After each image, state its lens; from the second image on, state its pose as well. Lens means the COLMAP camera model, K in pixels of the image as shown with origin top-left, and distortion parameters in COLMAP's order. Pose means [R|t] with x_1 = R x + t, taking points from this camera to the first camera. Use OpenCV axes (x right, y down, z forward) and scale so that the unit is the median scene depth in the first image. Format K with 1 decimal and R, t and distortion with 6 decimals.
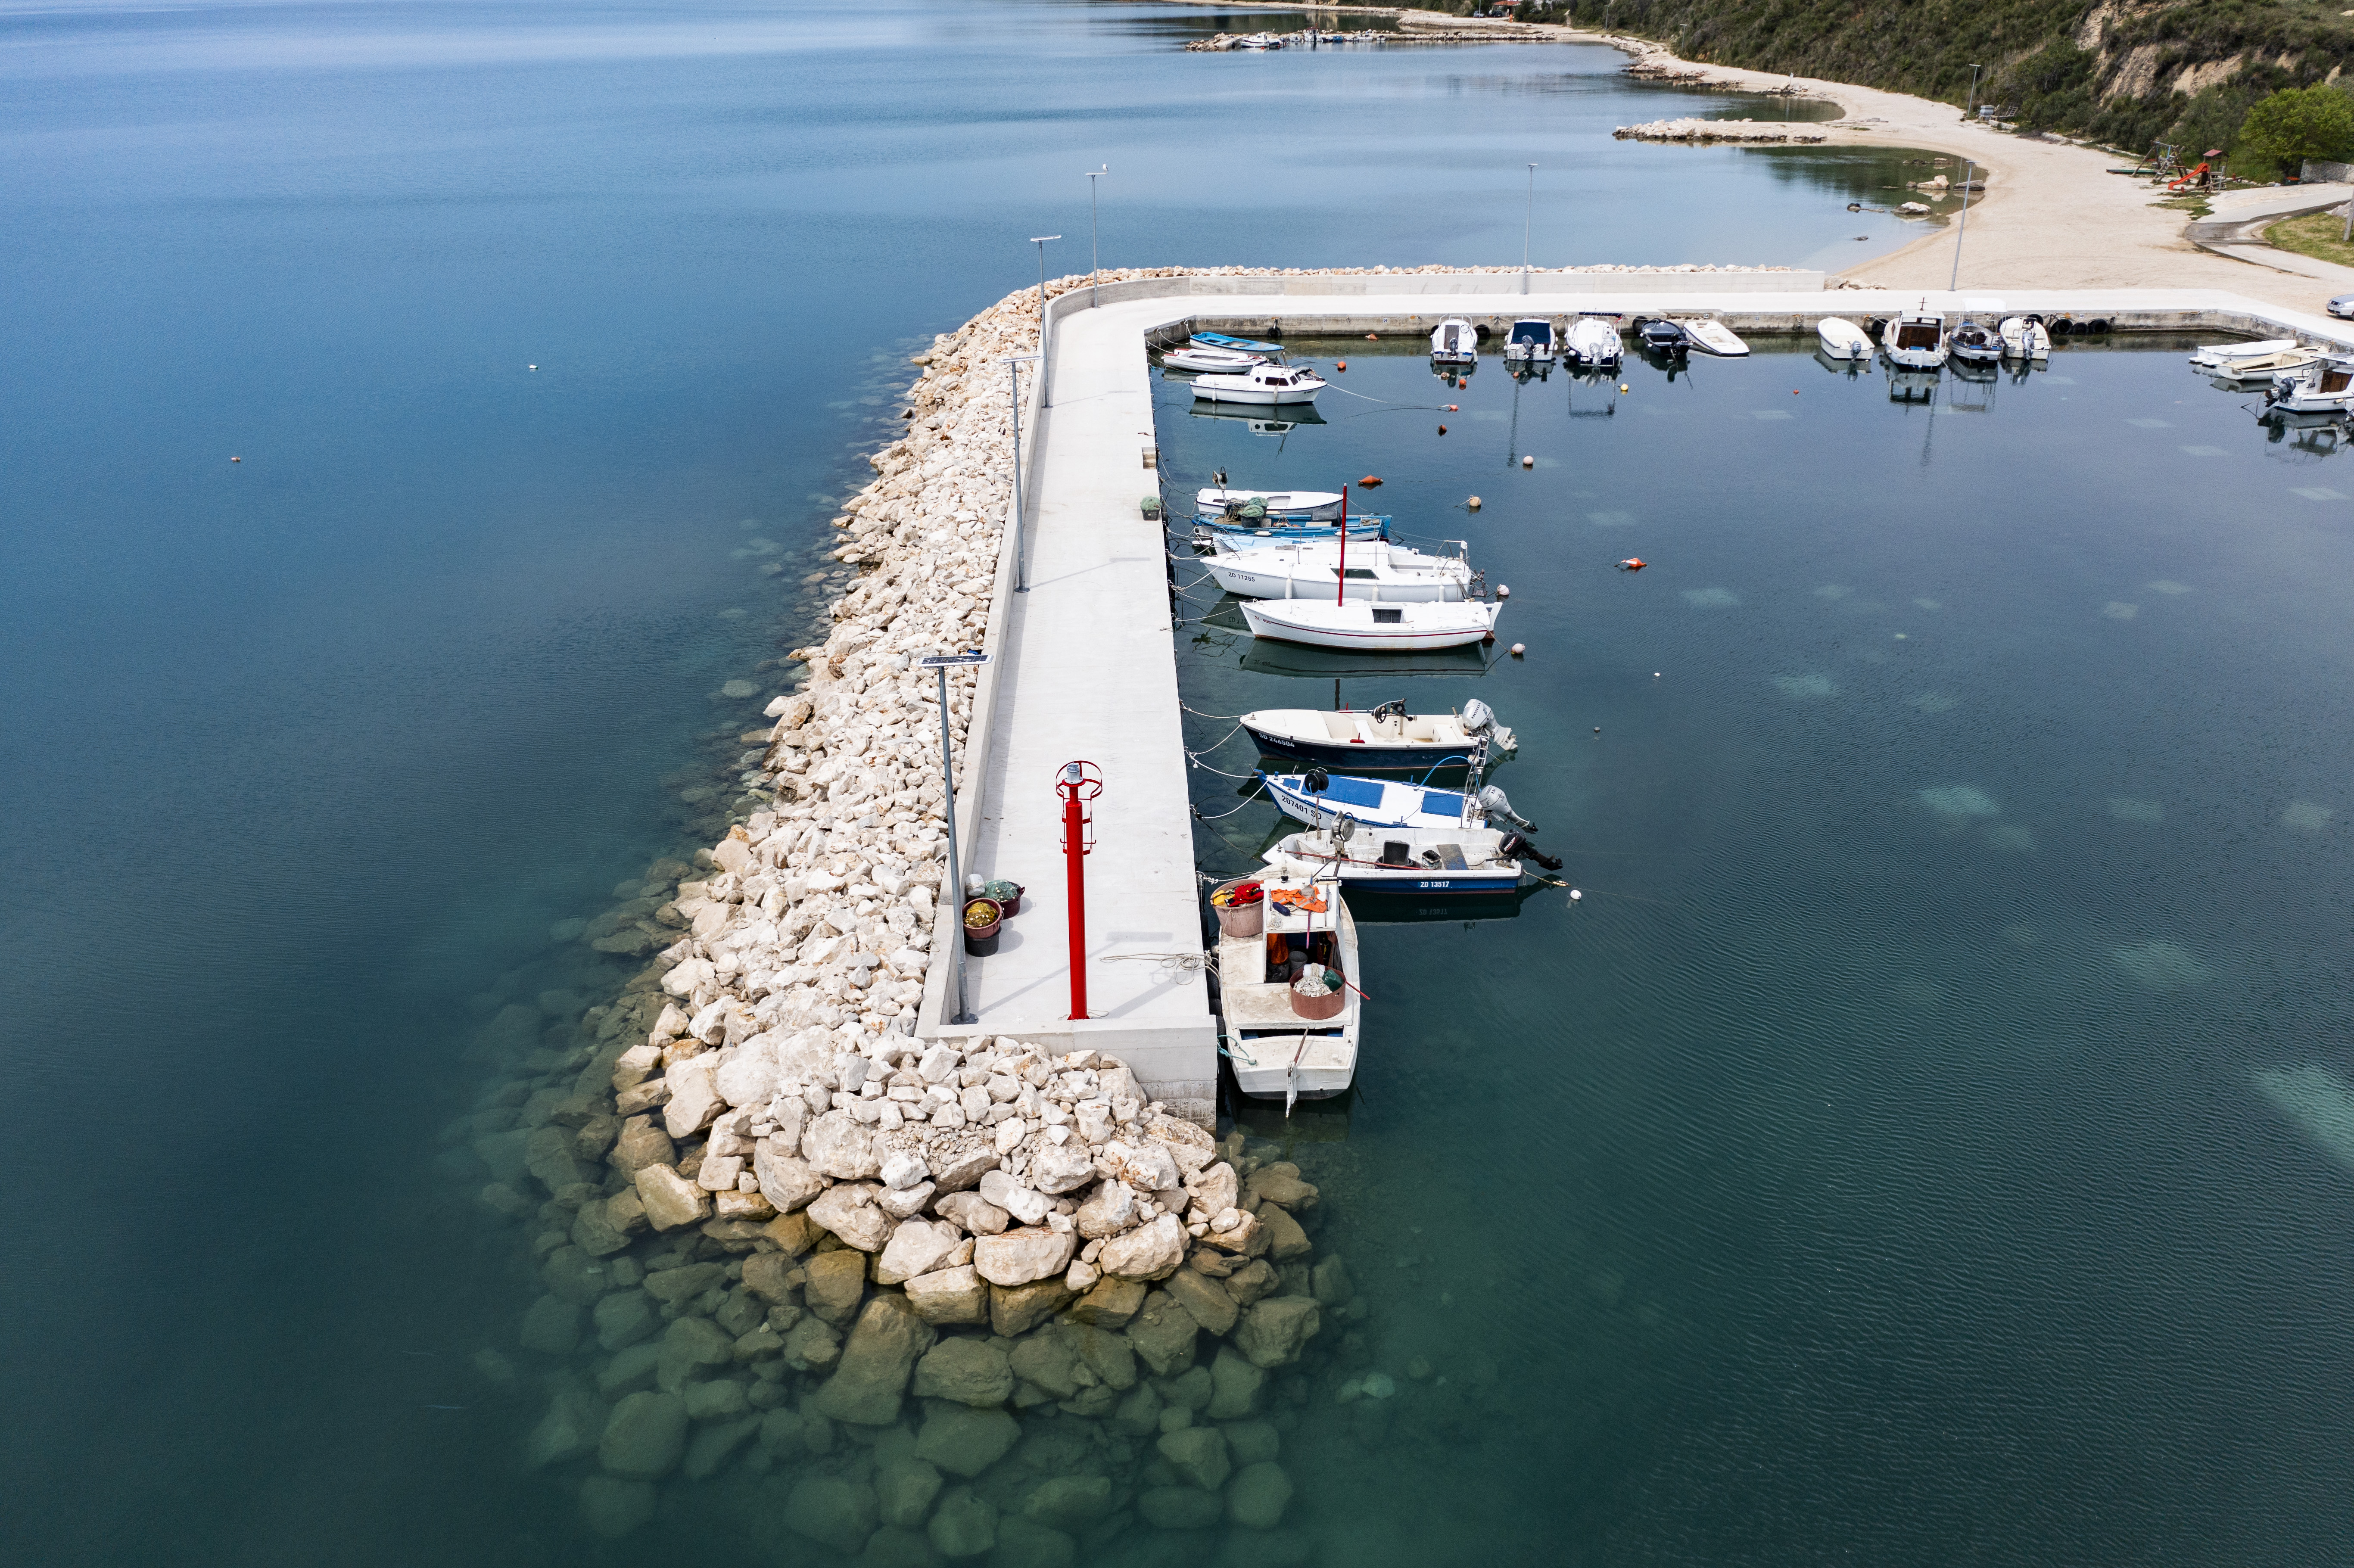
lens RADIAL K [[1866.1, 0, 1180.5], [0, 1866.1, 786.6], [0, 0, 1]] dist [0.001256, 0.003879]
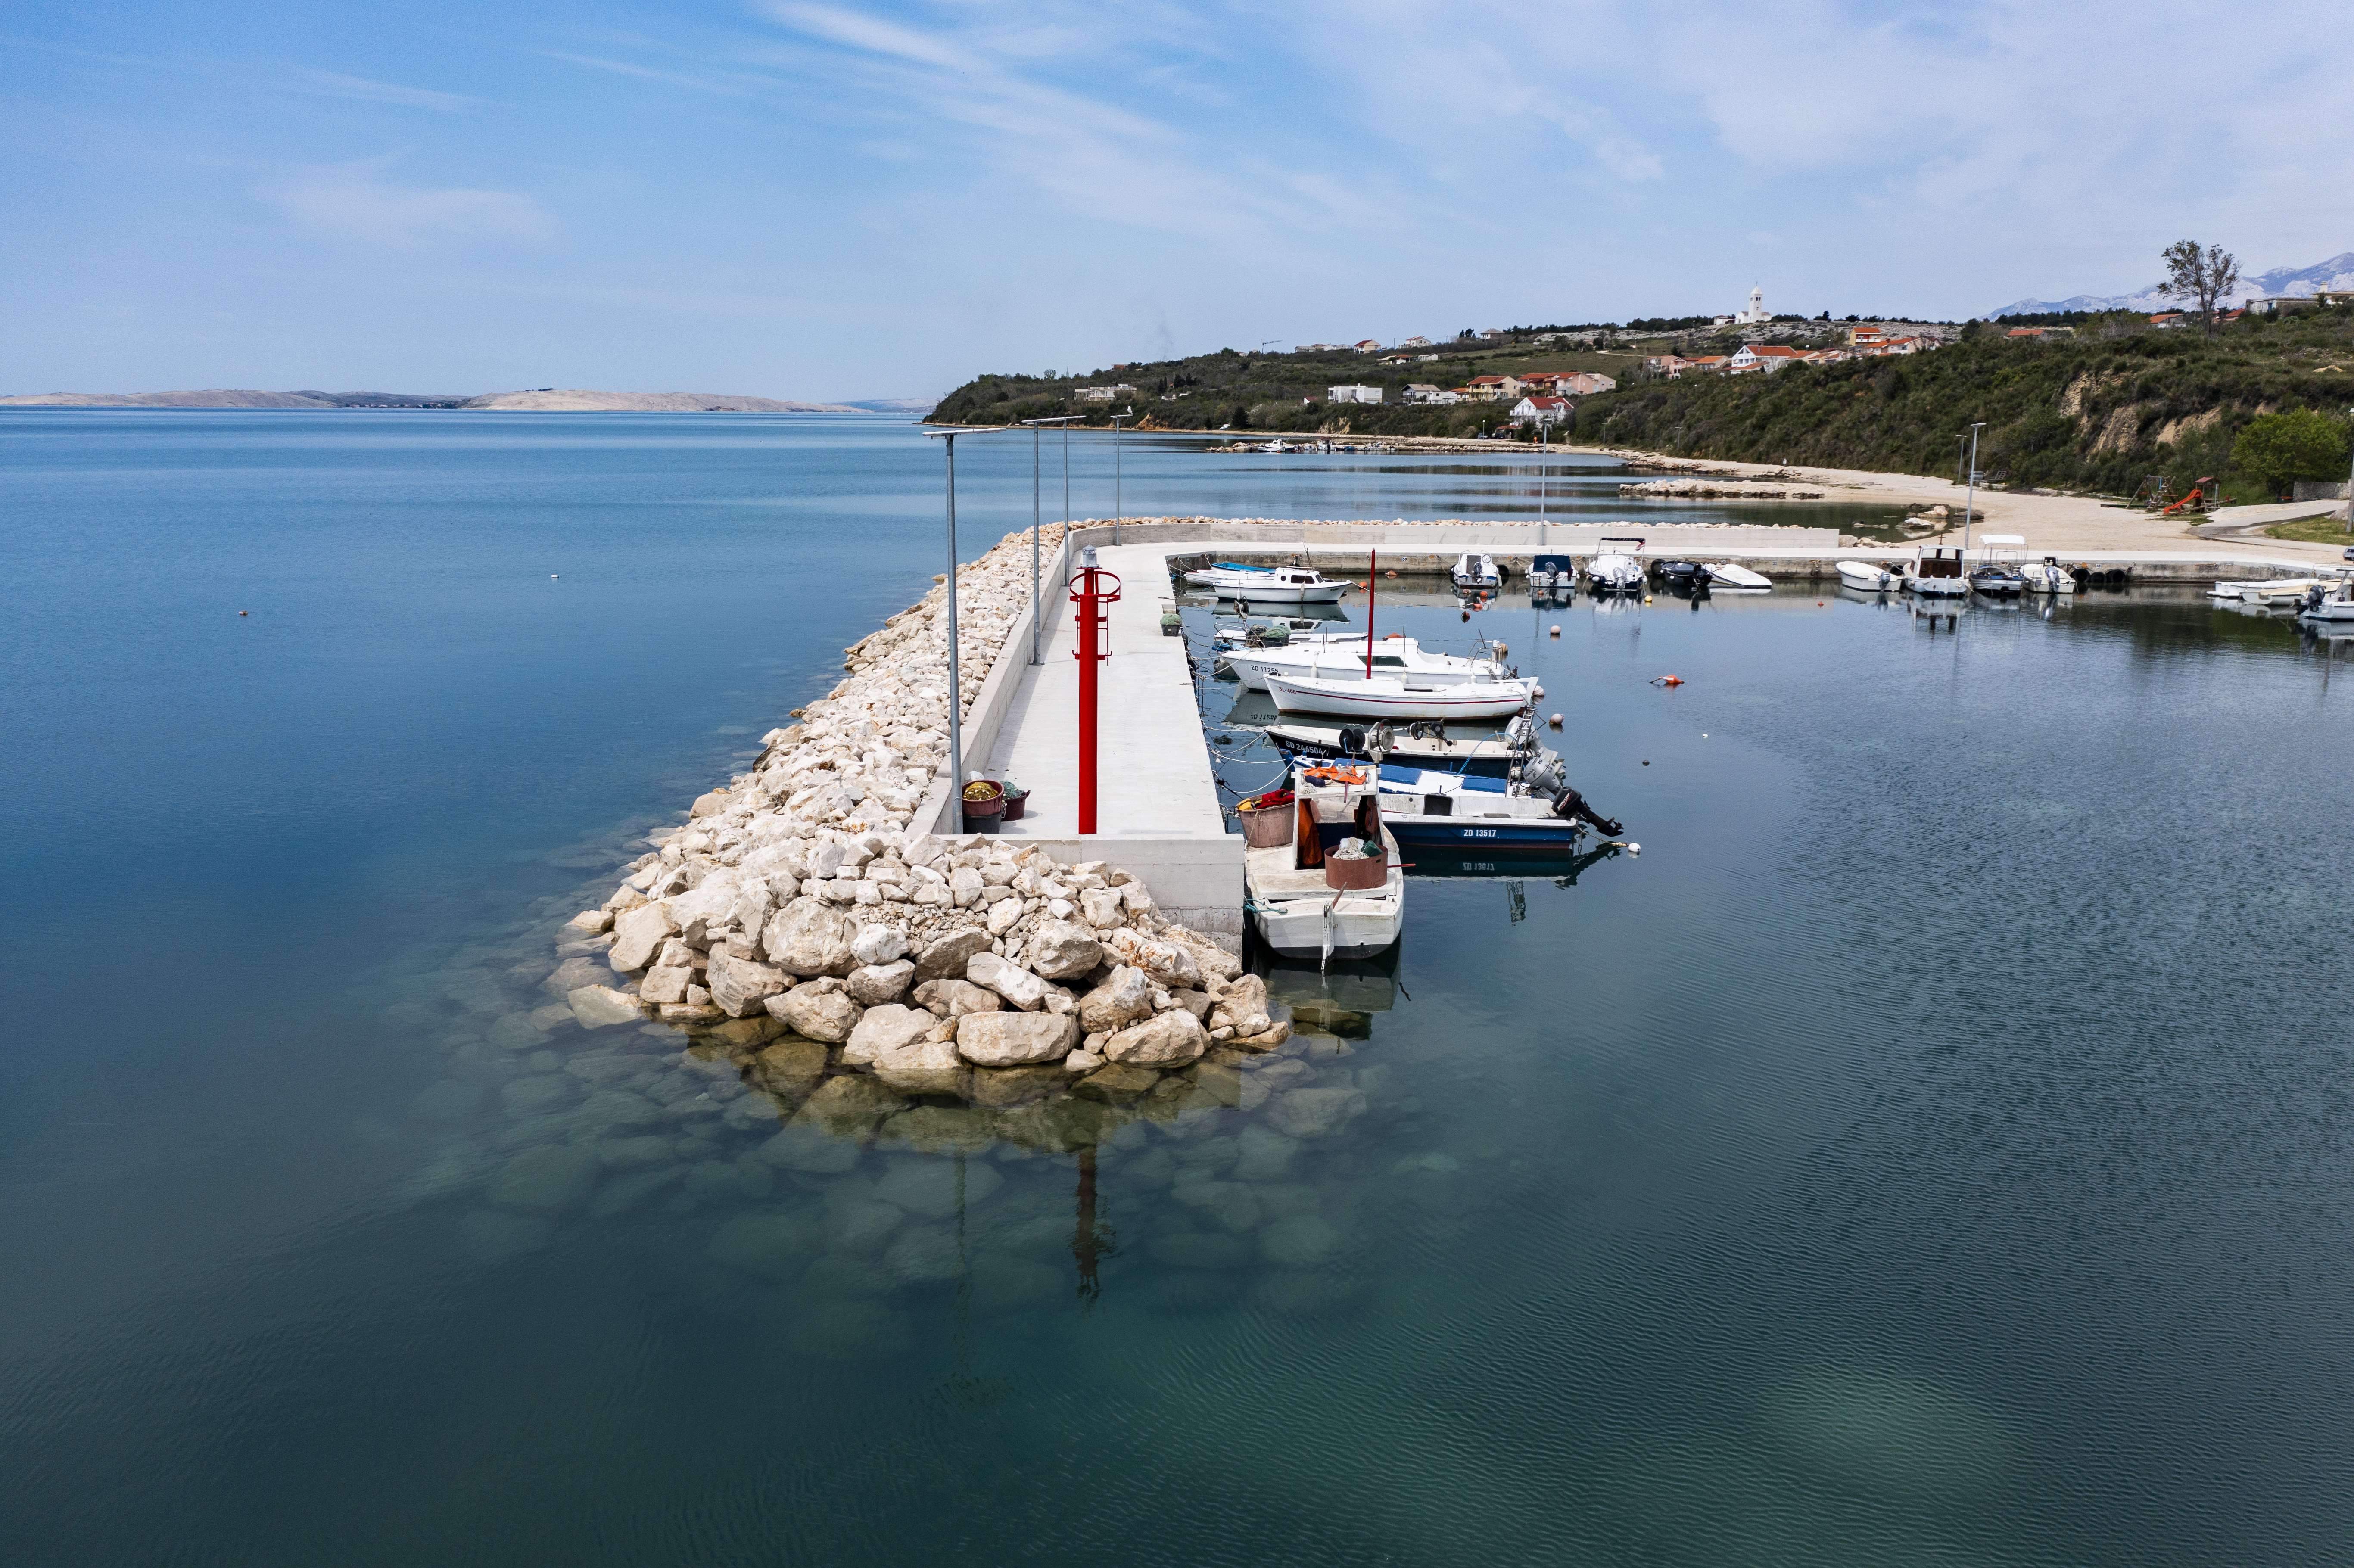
lens RADIAL K [[1866.1, 0, 1180.2], [0, 1866.1, 792.9], [0, 0, 1]] dist [0.001256, 0.003879]
pose [[0.999813, 0.017632, -0.007978, -0.002427], [-0.018951, 0.975581, -0.218819, 0.171515], [0.003924, 0.218930, 0.975733, 0.079412]]
